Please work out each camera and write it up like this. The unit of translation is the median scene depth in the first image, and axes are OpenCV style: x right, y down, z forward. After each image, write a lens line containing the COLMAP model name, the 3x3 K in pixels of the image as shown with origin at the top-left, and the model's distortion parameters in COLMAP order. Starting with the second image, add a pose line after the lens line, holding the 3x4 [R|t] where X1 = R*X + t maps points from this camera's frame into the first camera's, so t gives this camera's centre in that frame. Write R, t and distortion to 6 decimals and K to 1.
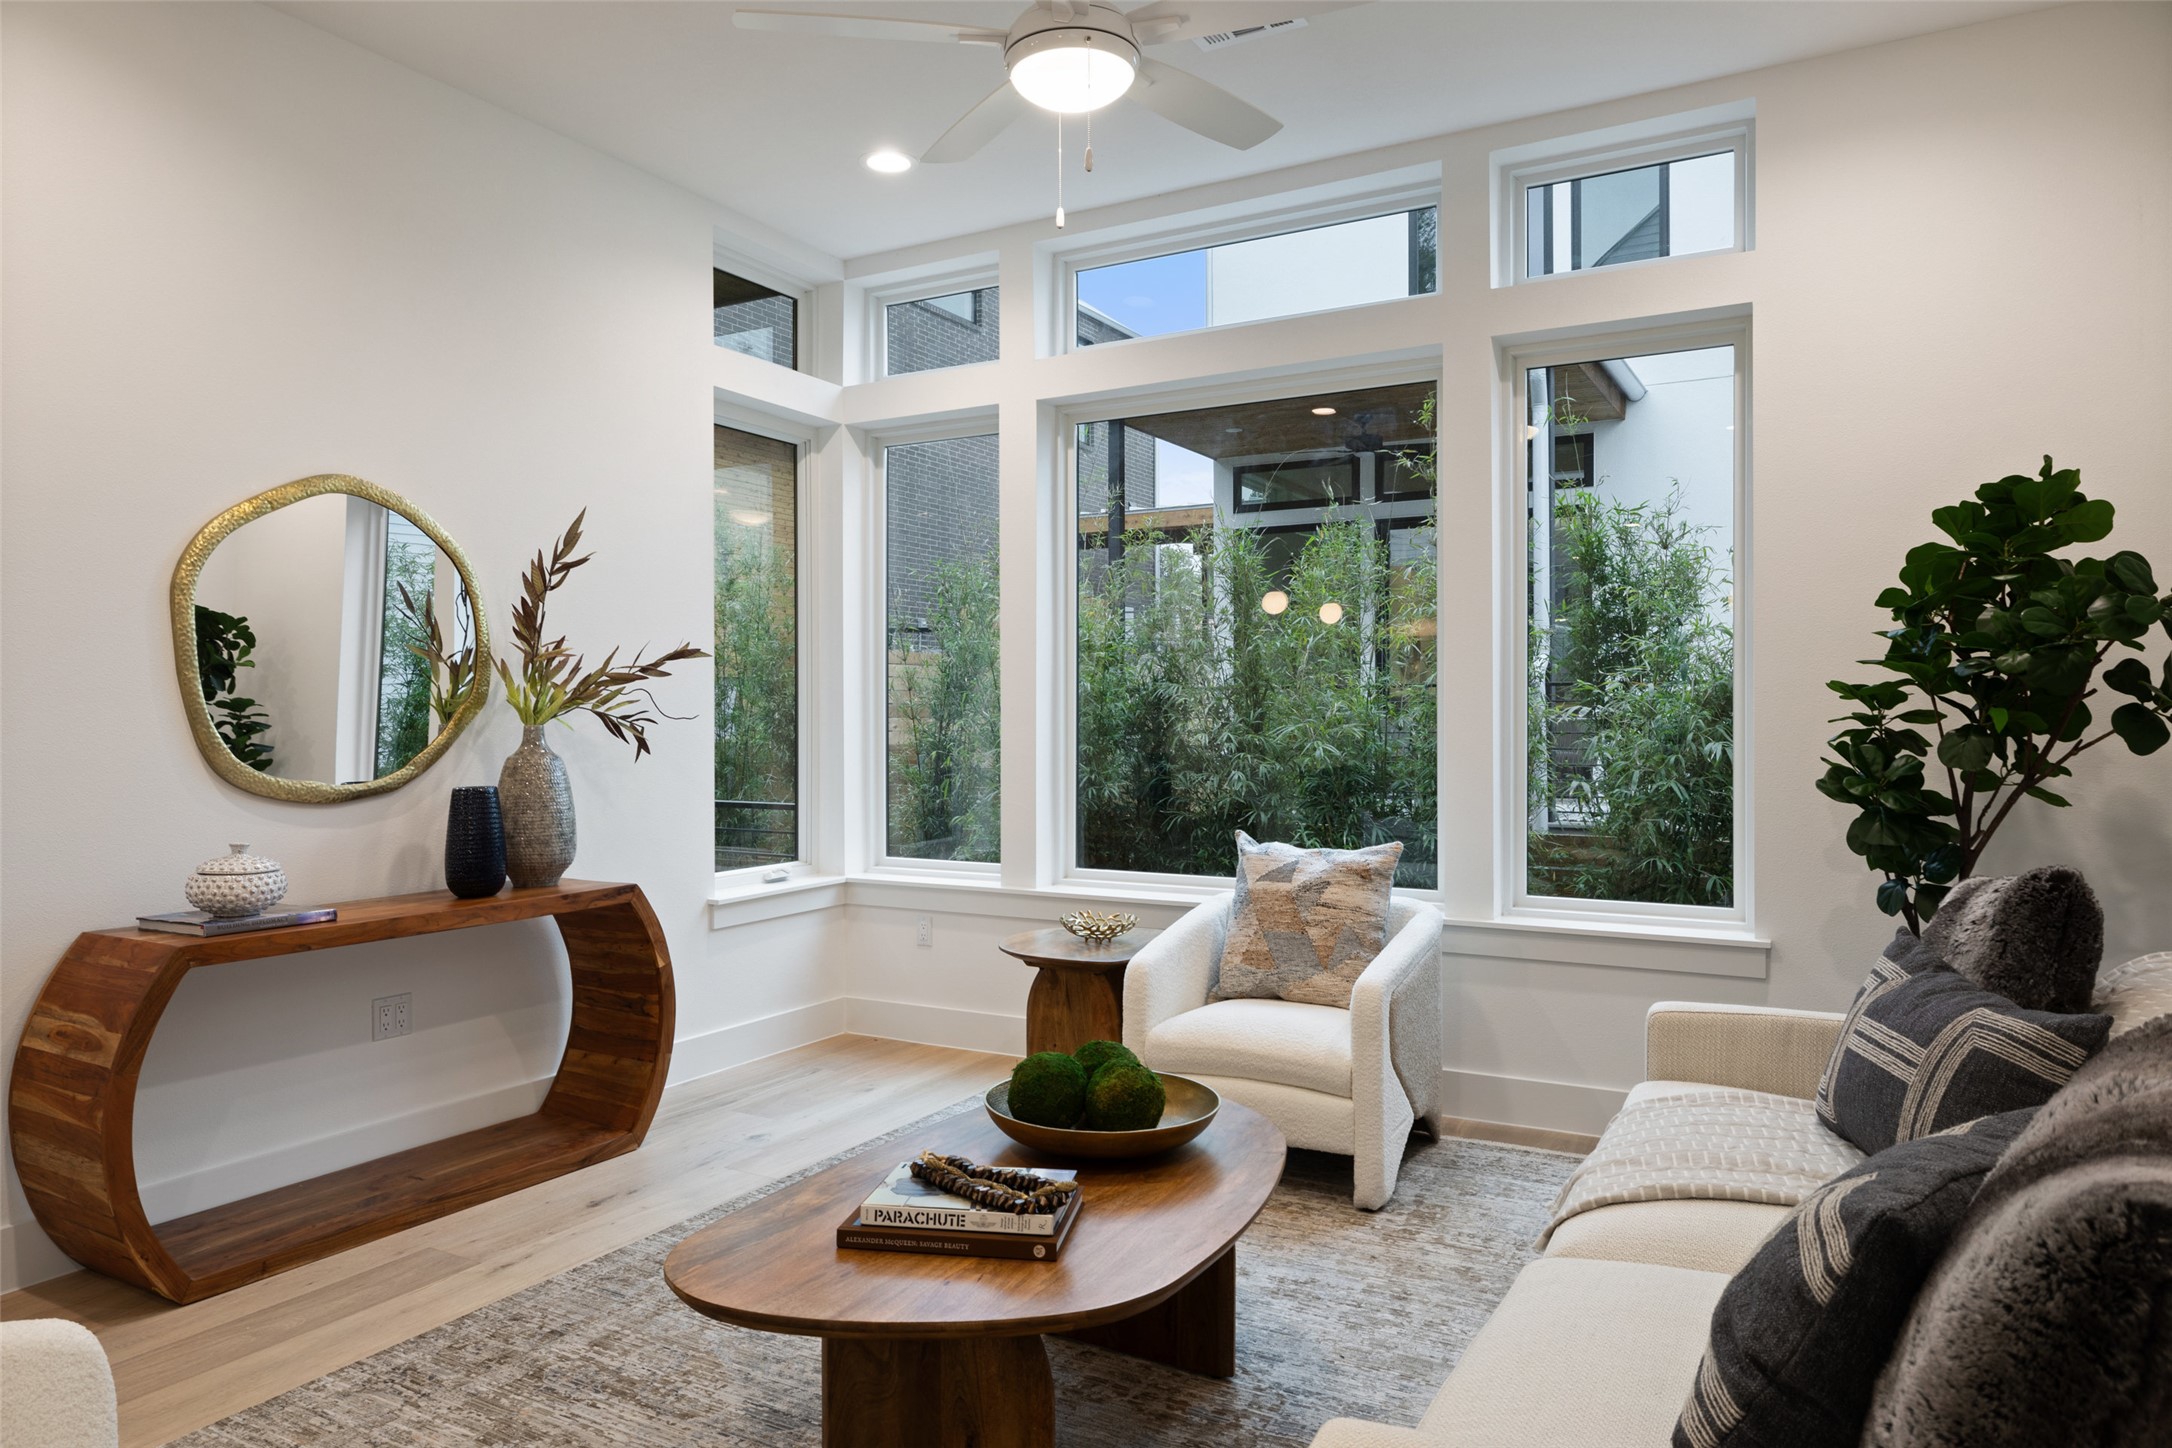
lens RADIAL K [[1411.9, 0, 1081.7], [0, 1411.9, 717.9], [0, 0, 1]] dist [-0.003822, 0.002187]
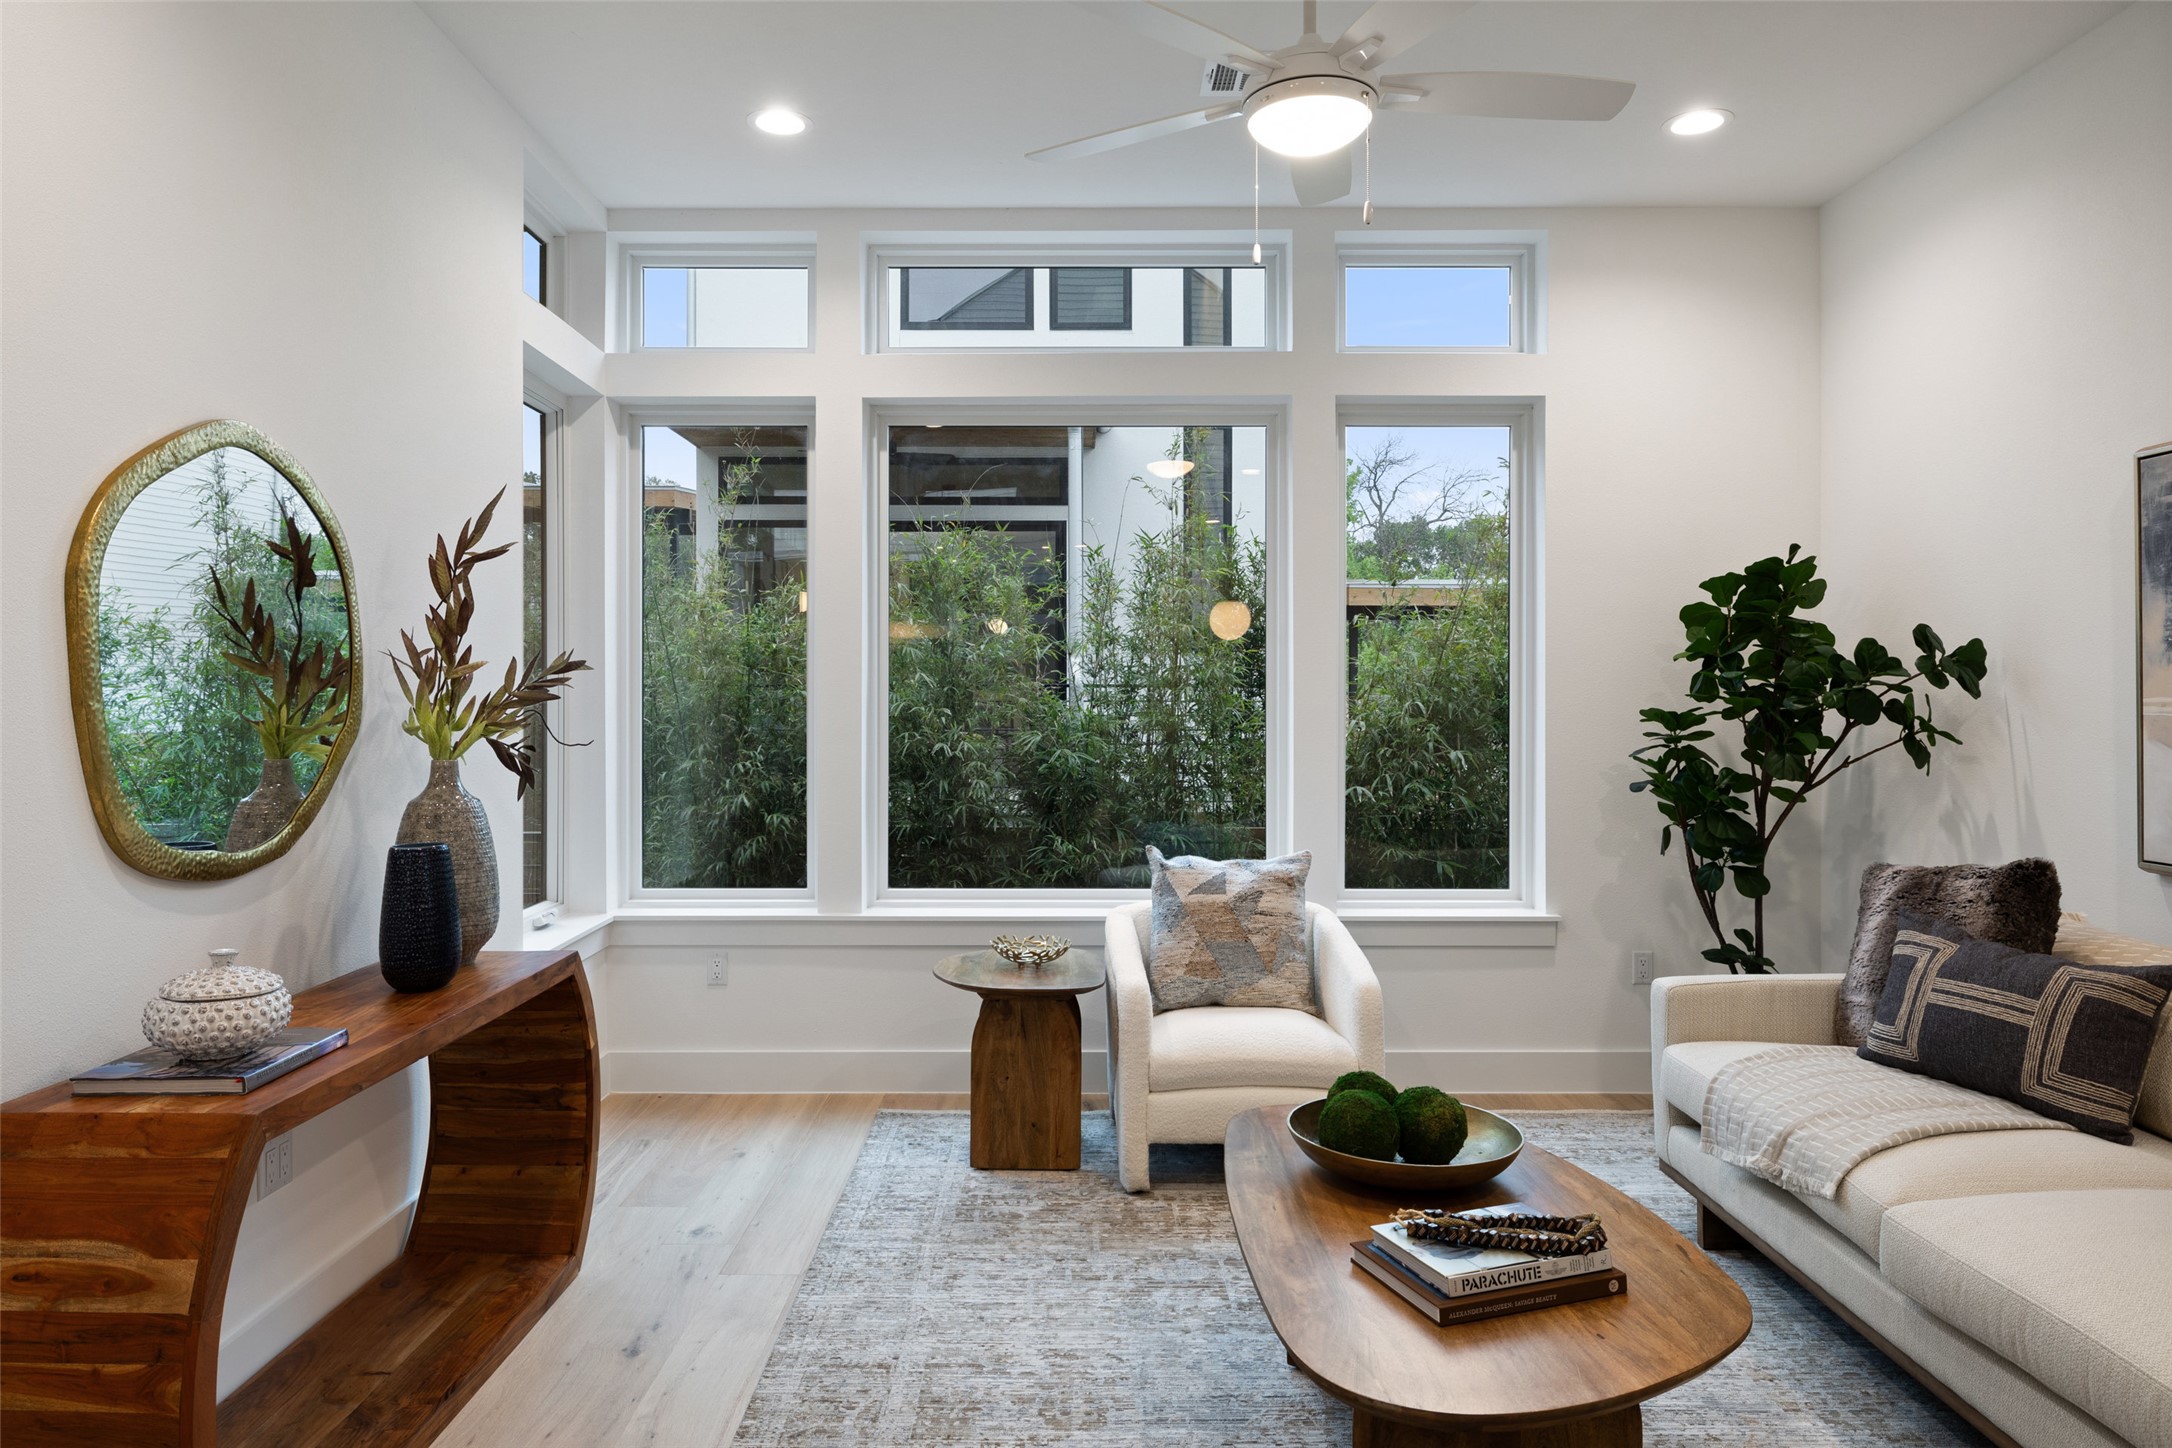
lens RADIAL K [[1365.3, 0, 1074.5], [0, 1365.3, 700.6], [0, 0, 1]] dist [-0.003428, 0.002797]
pose [[0.867350, 0.001287, 0.497698, -0.459922], [-0.001859, 0.999998, 0.000653, -0.028667], [-0.497696, -0.001492, 0.867350, 0.169837]]
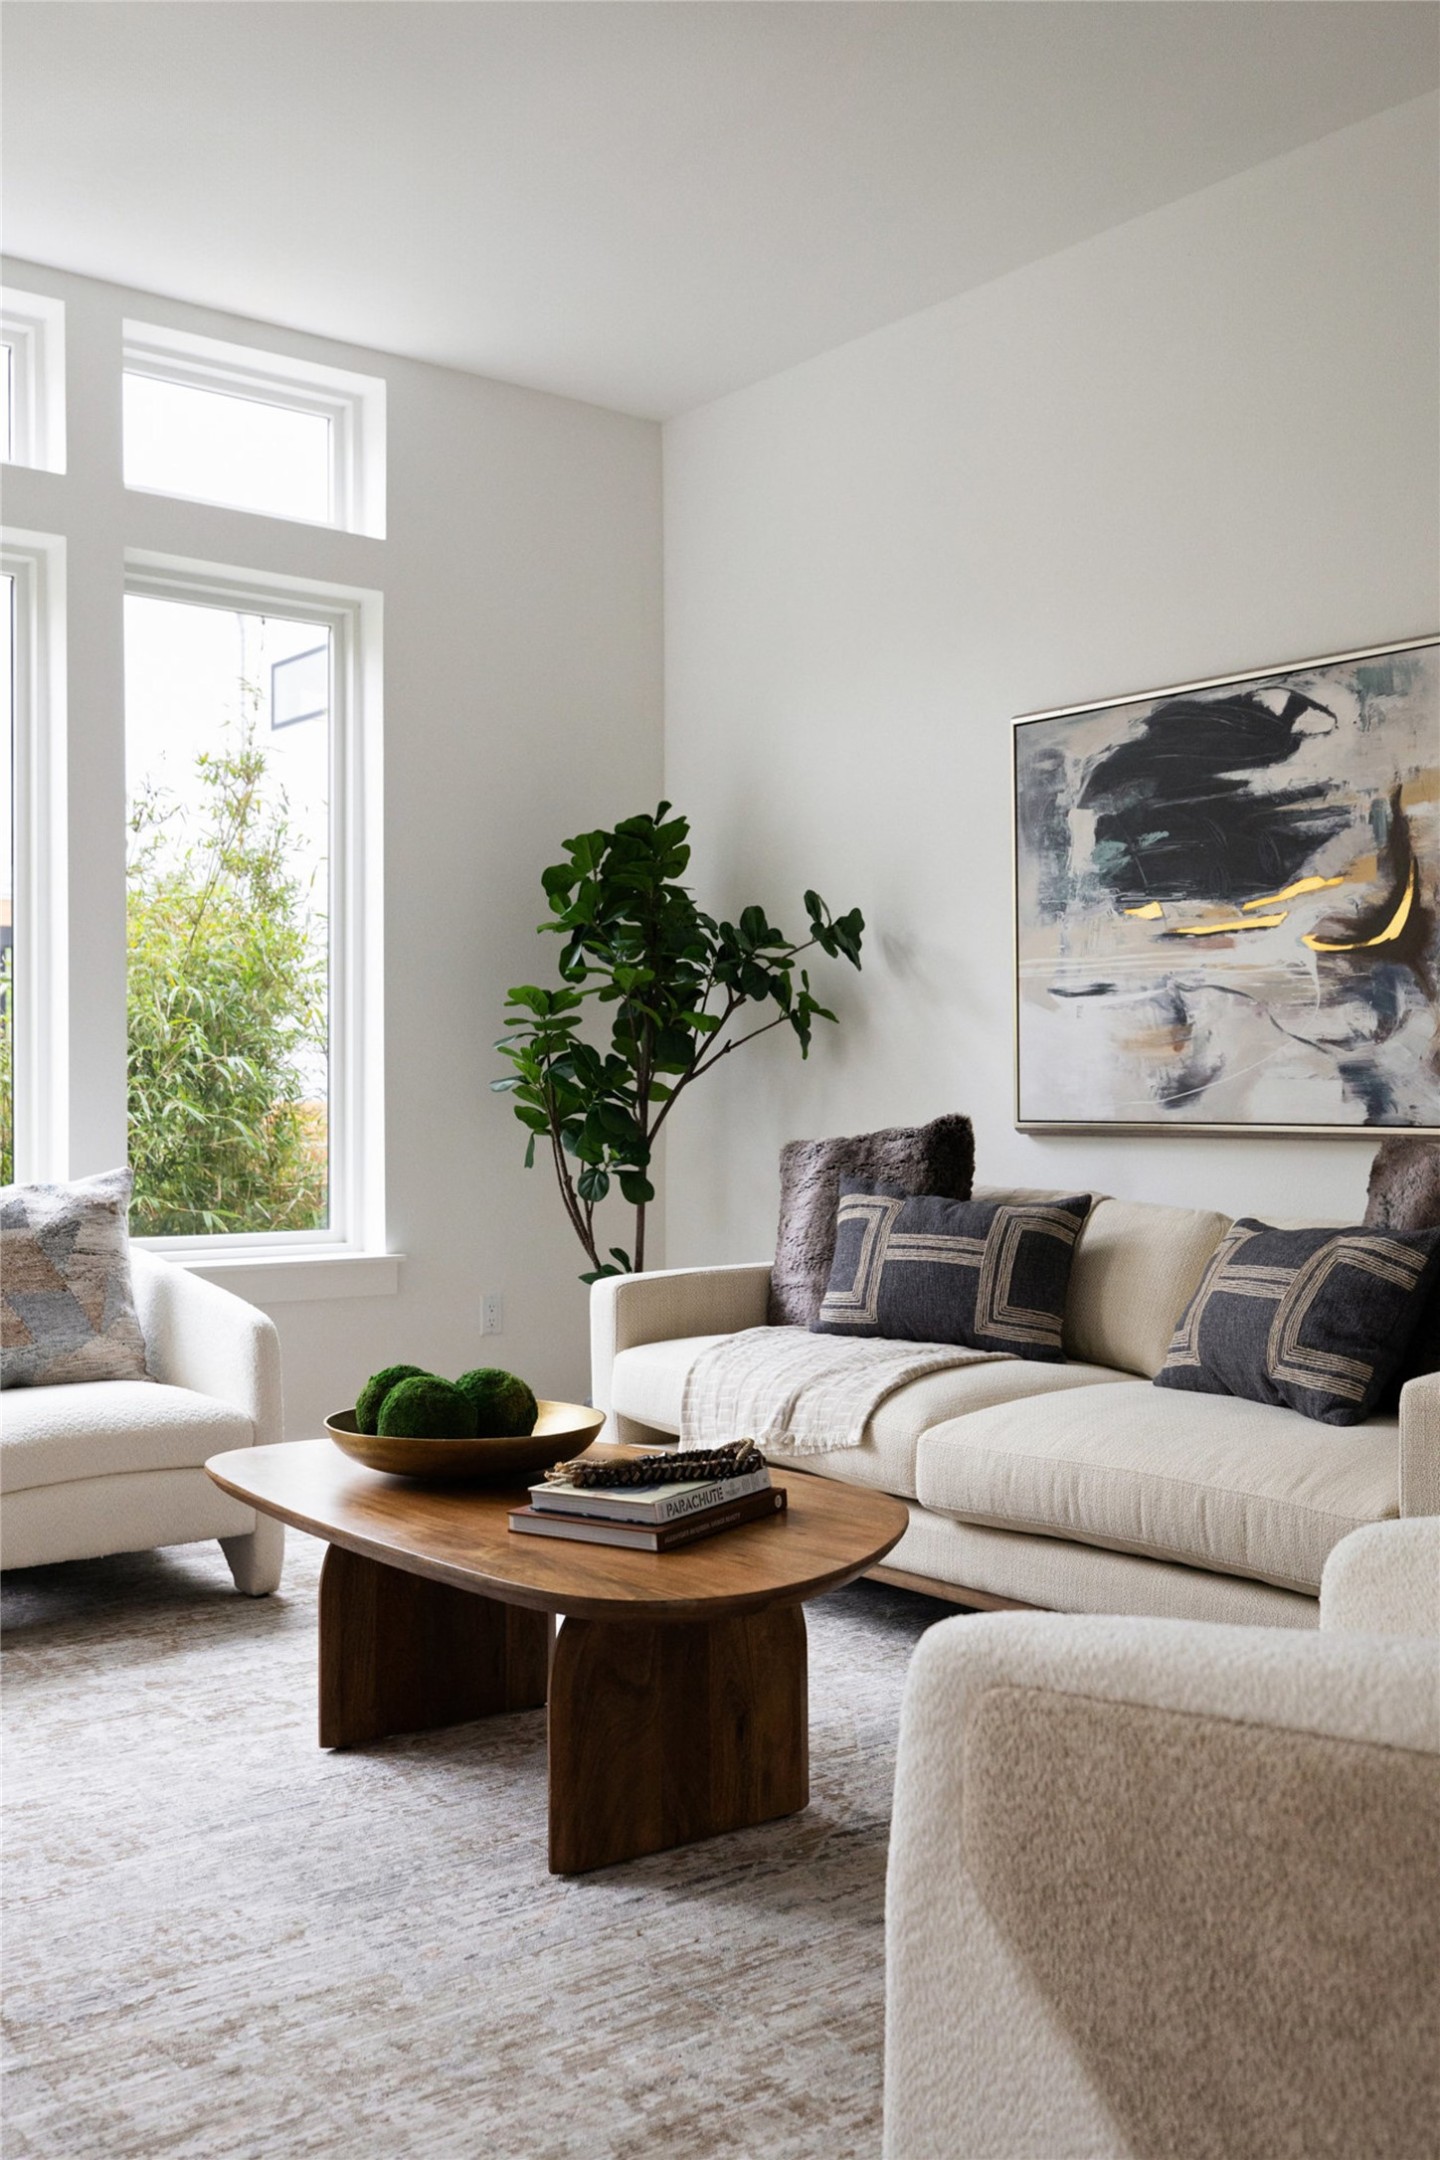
lens RADIAL K [[2038.1, 0, 726.0], [0, 2038.1, 1089.3], [0, 0, 1]] dist [-0.000682, 0.000000]
pose [[0.366344, 0.004055, 0.930471, -0.712818], [0.004153, 0.999973, -0.005993, 0.052358], [-0.930470, 0.006060, 0.366317, 0.268913]]
